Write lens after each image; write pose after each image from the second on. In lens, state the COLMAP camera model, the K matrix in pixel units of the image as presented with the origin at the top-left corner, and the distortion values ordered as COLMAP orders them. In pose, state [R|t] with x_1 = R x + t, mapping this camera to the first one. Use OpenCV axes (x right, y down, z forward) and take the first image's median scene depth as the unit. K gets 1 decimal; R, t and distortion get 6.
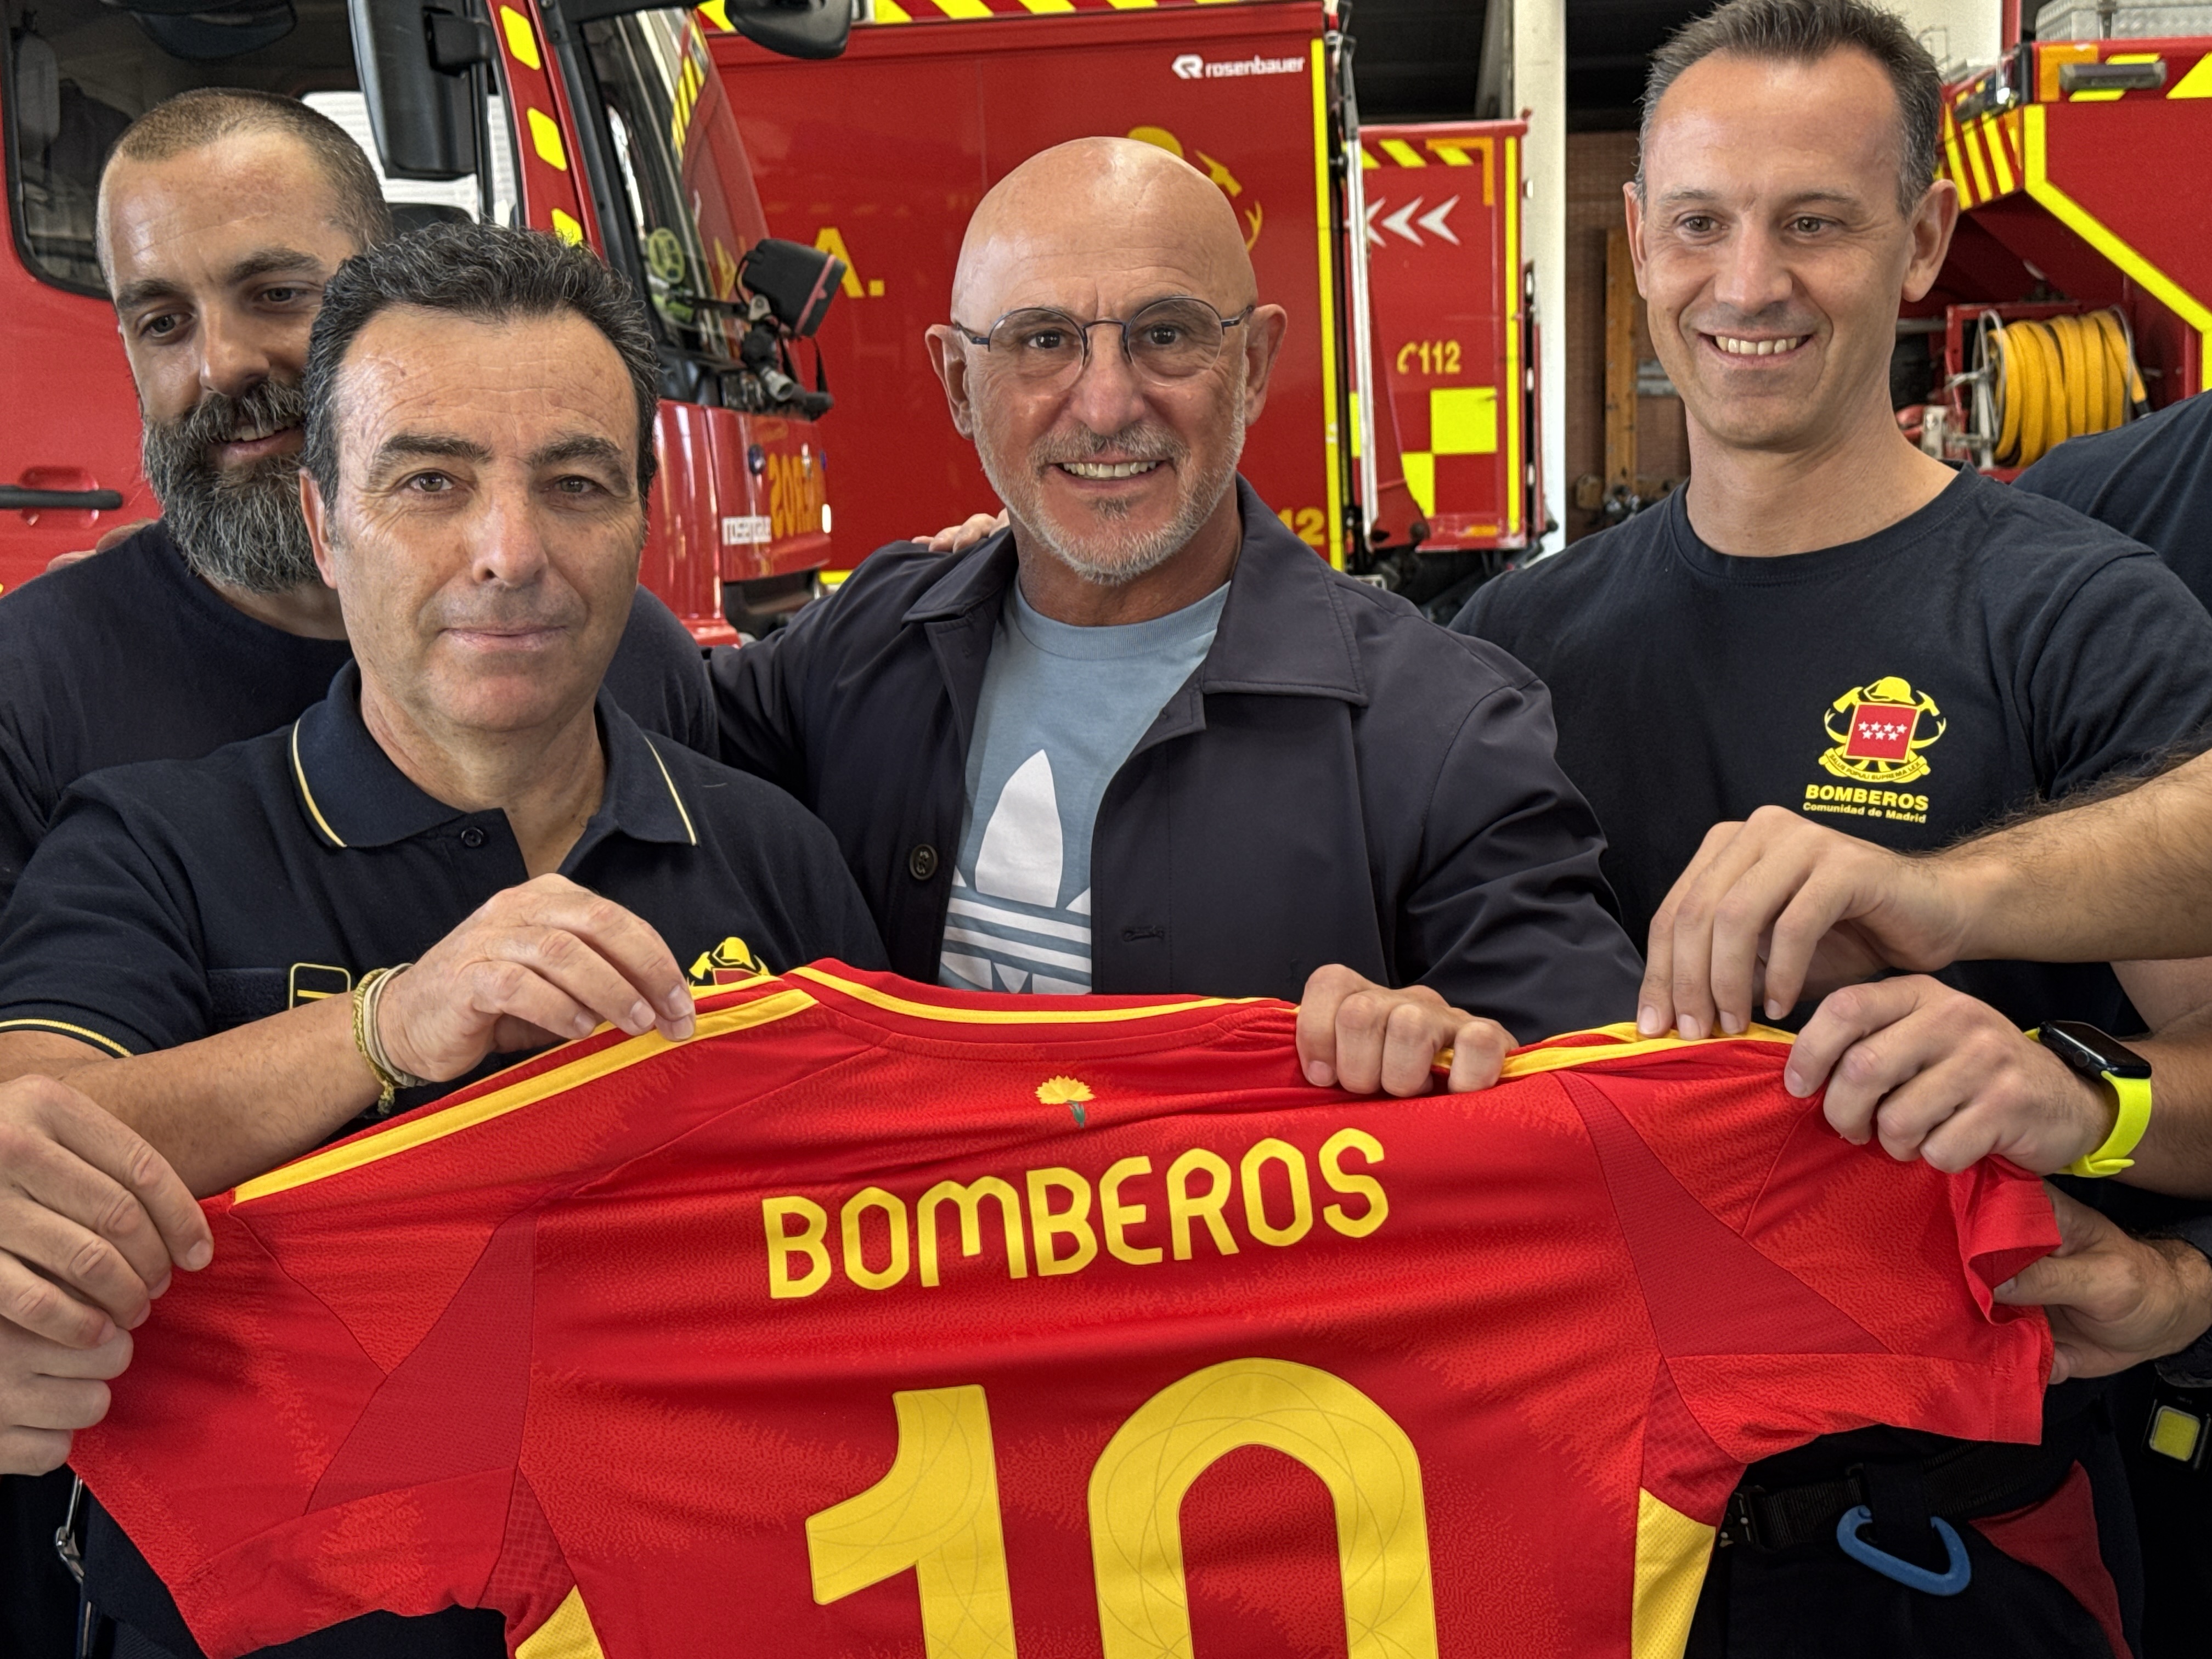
lens RADIAL K [[3275.6, 0, 1101.7], [0, 3275.6, 840.7], [0, 0, 1]] dist [0.098291, 0.000000]
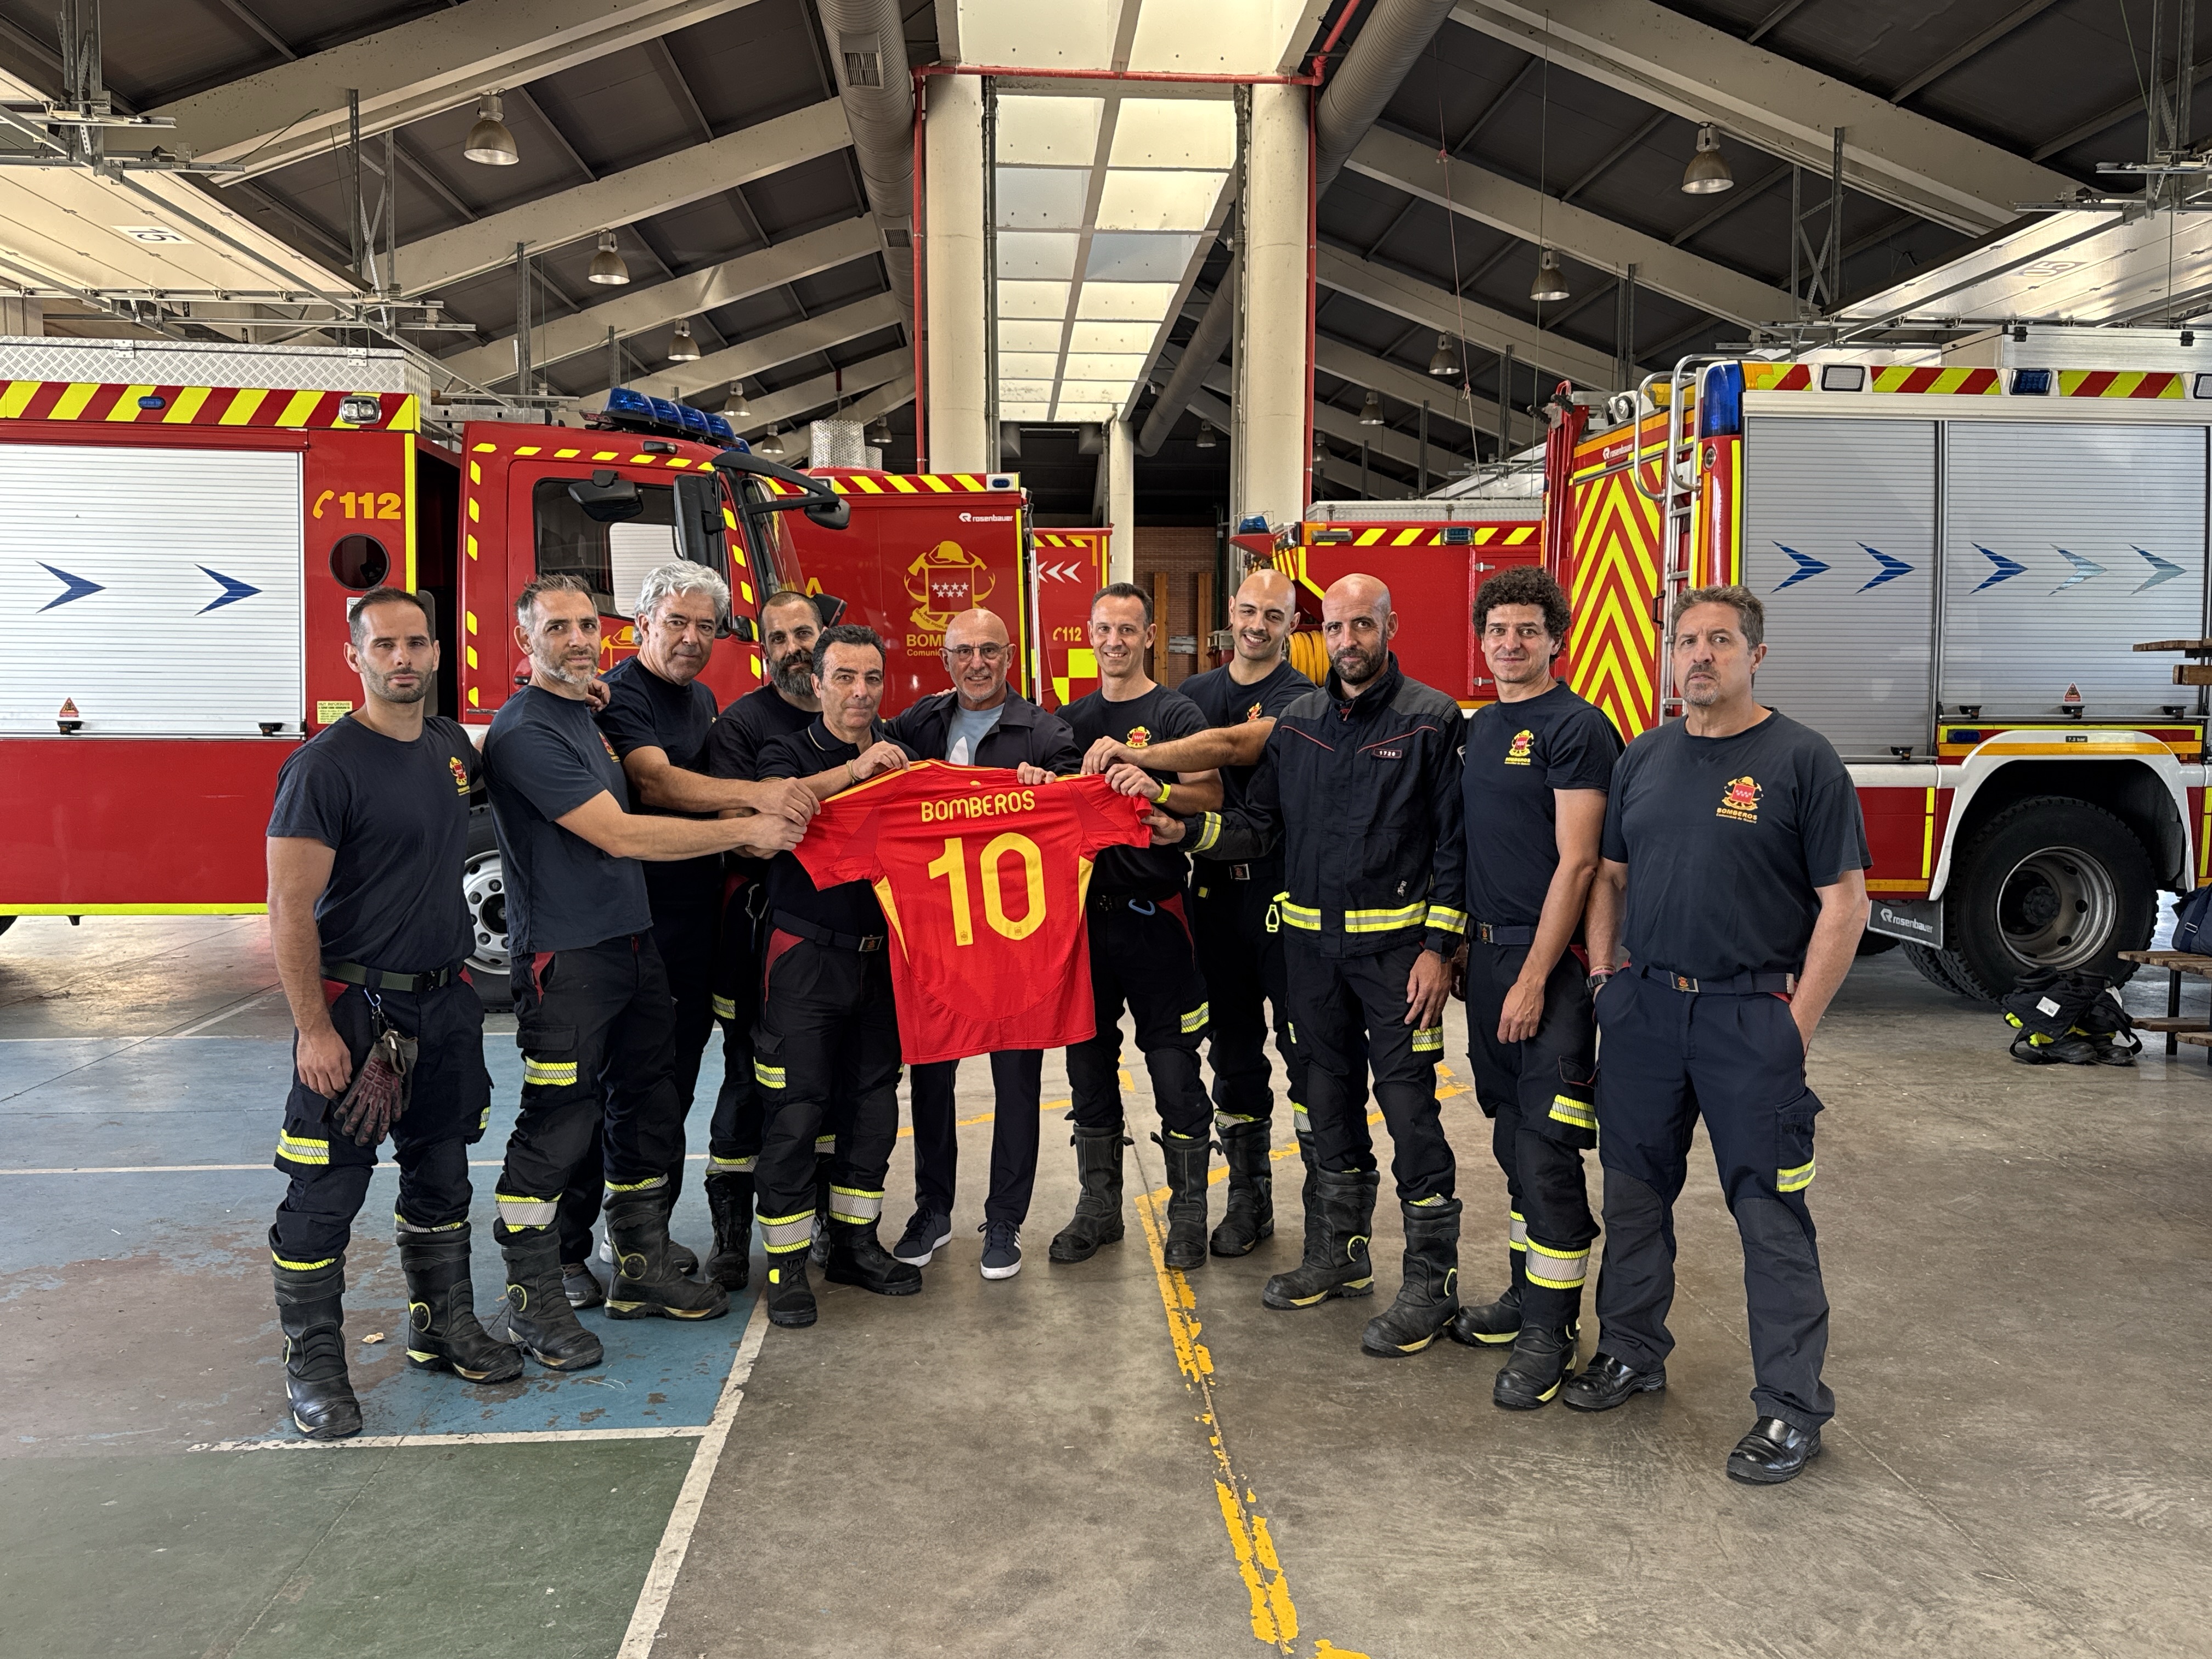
lens RADIAL K [[1698.3, 0, 1104.1], [0, 1698.3, 828.8], [0, 0, 1]] dist [0.119945, 0.007637]
pose [[0.992754, 0.013397, 0.119413, -0.107949], [-0.010030, 0.999536, -0.028757, 0.171432], [-0.119743, 0.027351, 0.992428, -1.443516]]
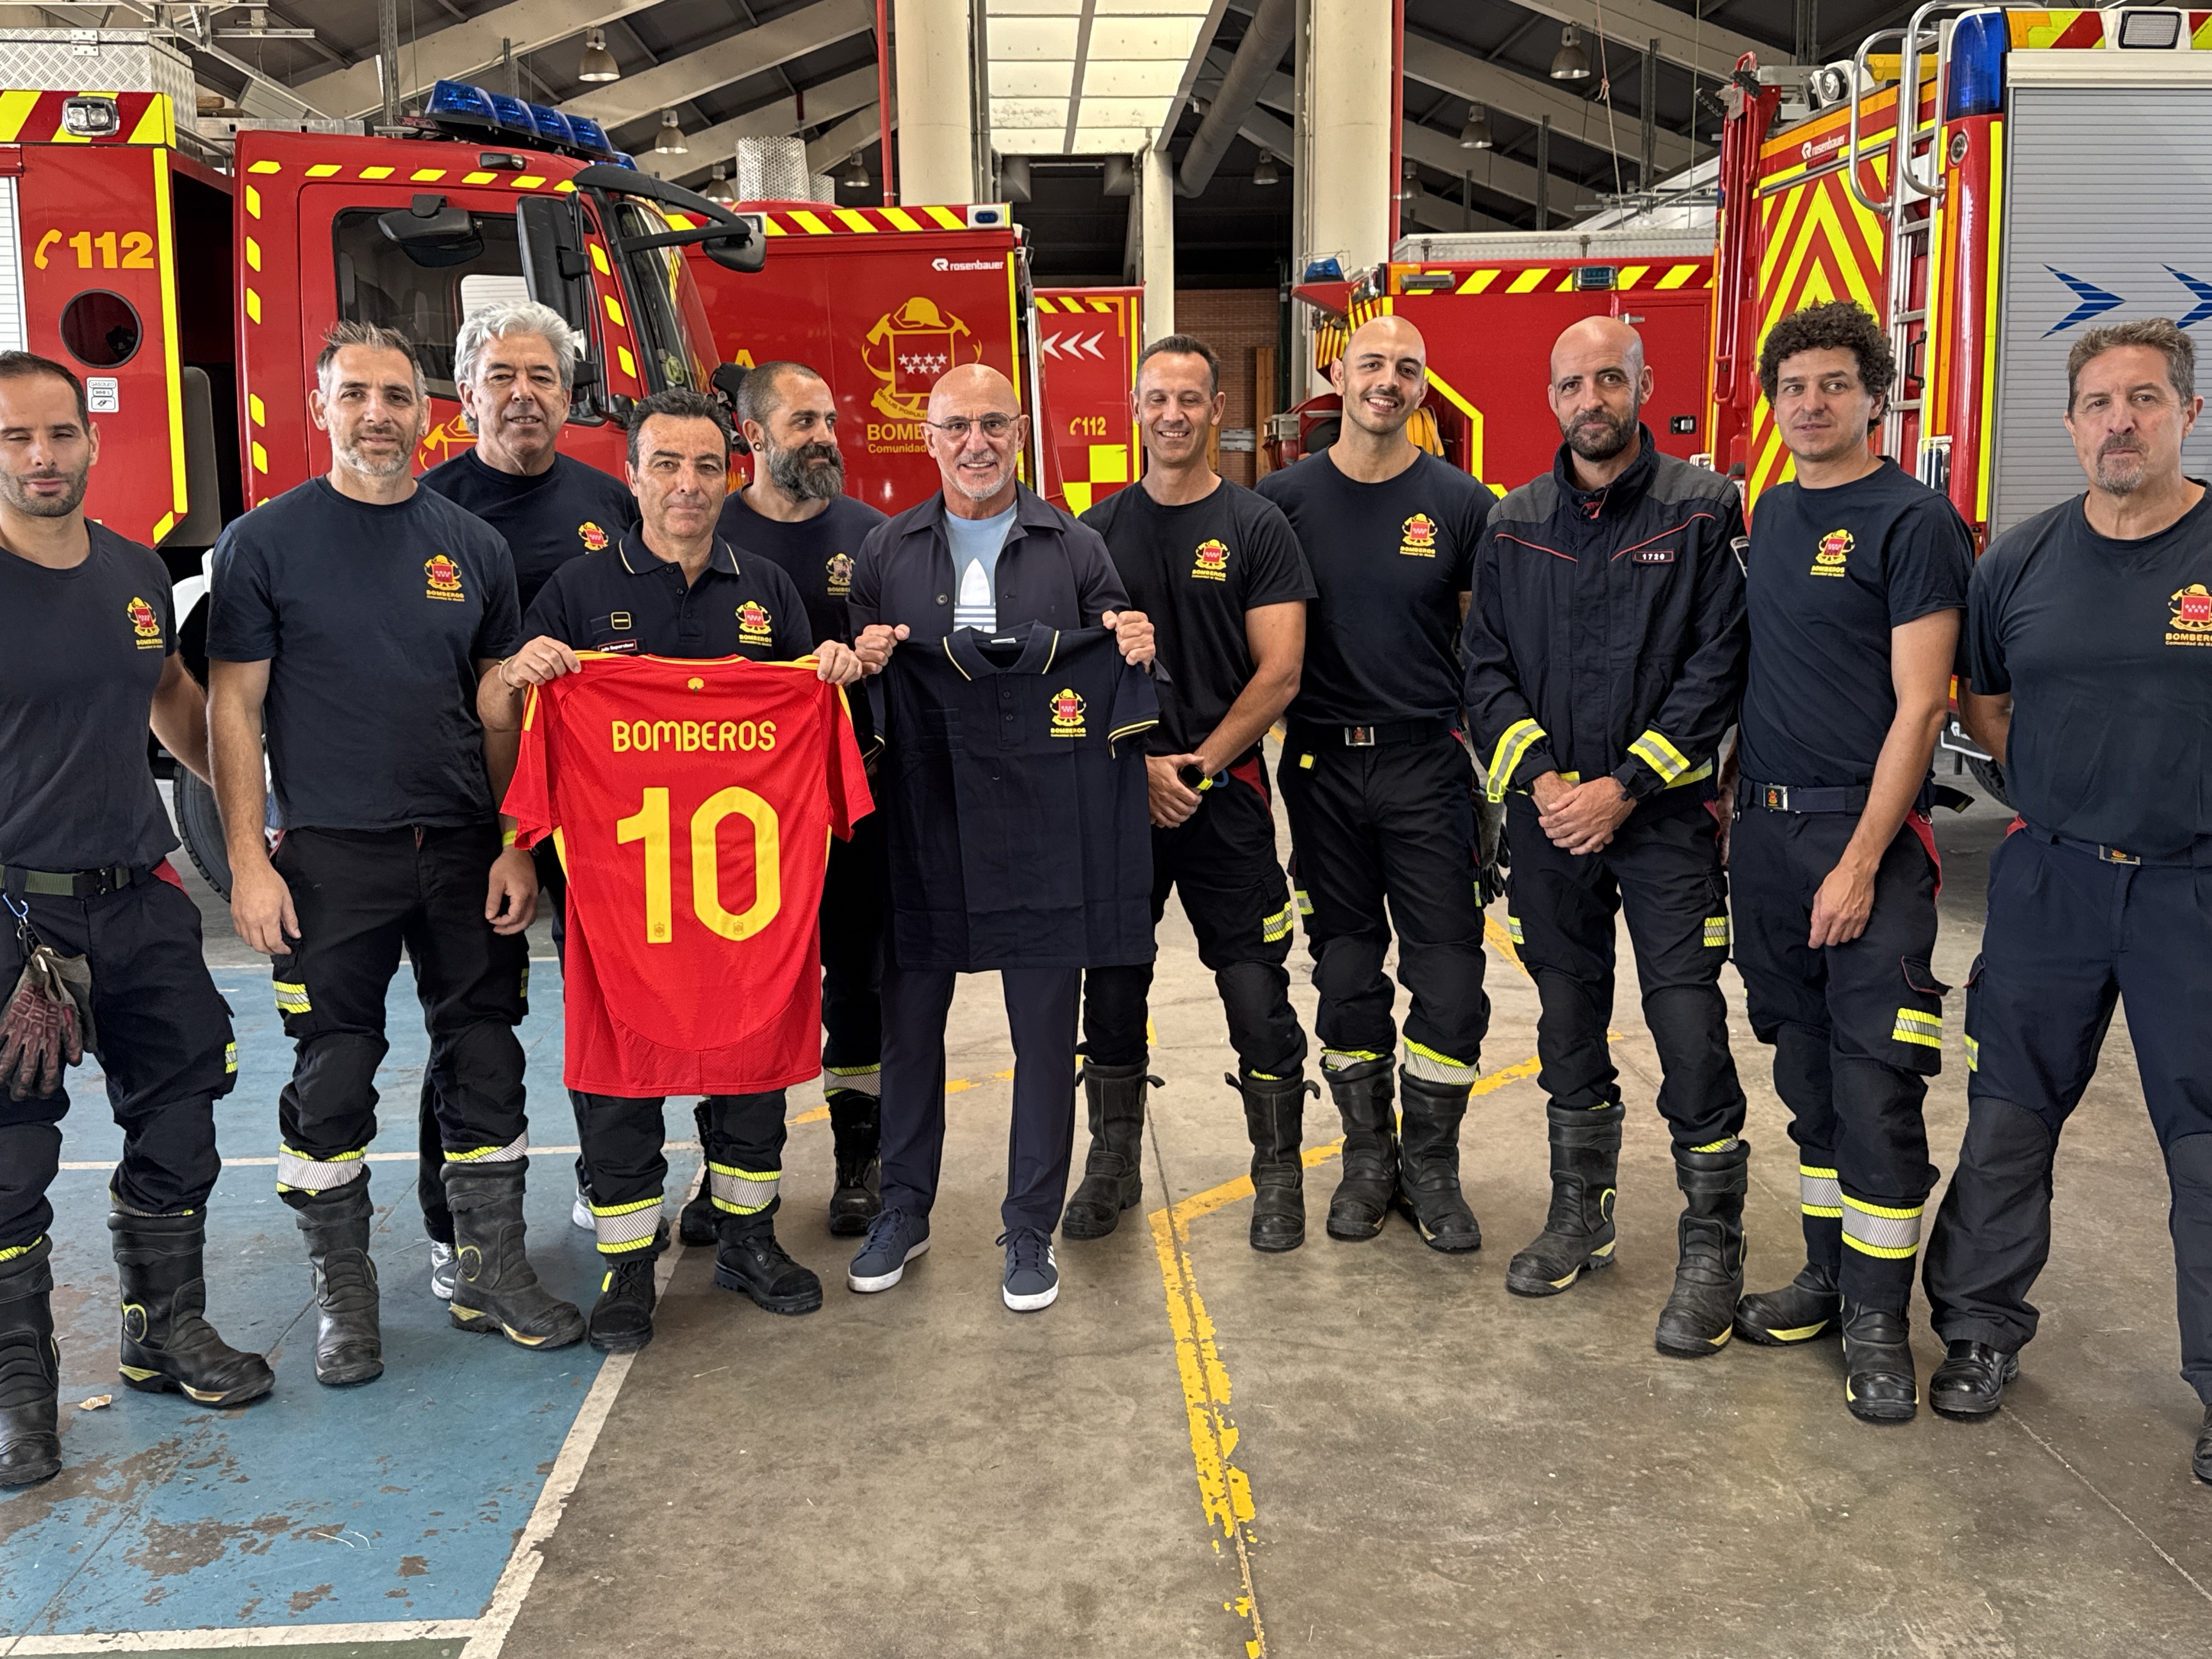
lens RADIAL K [[2037.5, 0, 1086.6], [0, 2037.5, 839.3], [0, 0, 1]] dist [0.063220, 0.000000]
pose [[0.995933, -0.006908, 0.089831, 0.014483], [0.001986, 0.998497, 0.054771, 0.130353], [-0.090074, -0.054370, 0.994450, -0.917230]]
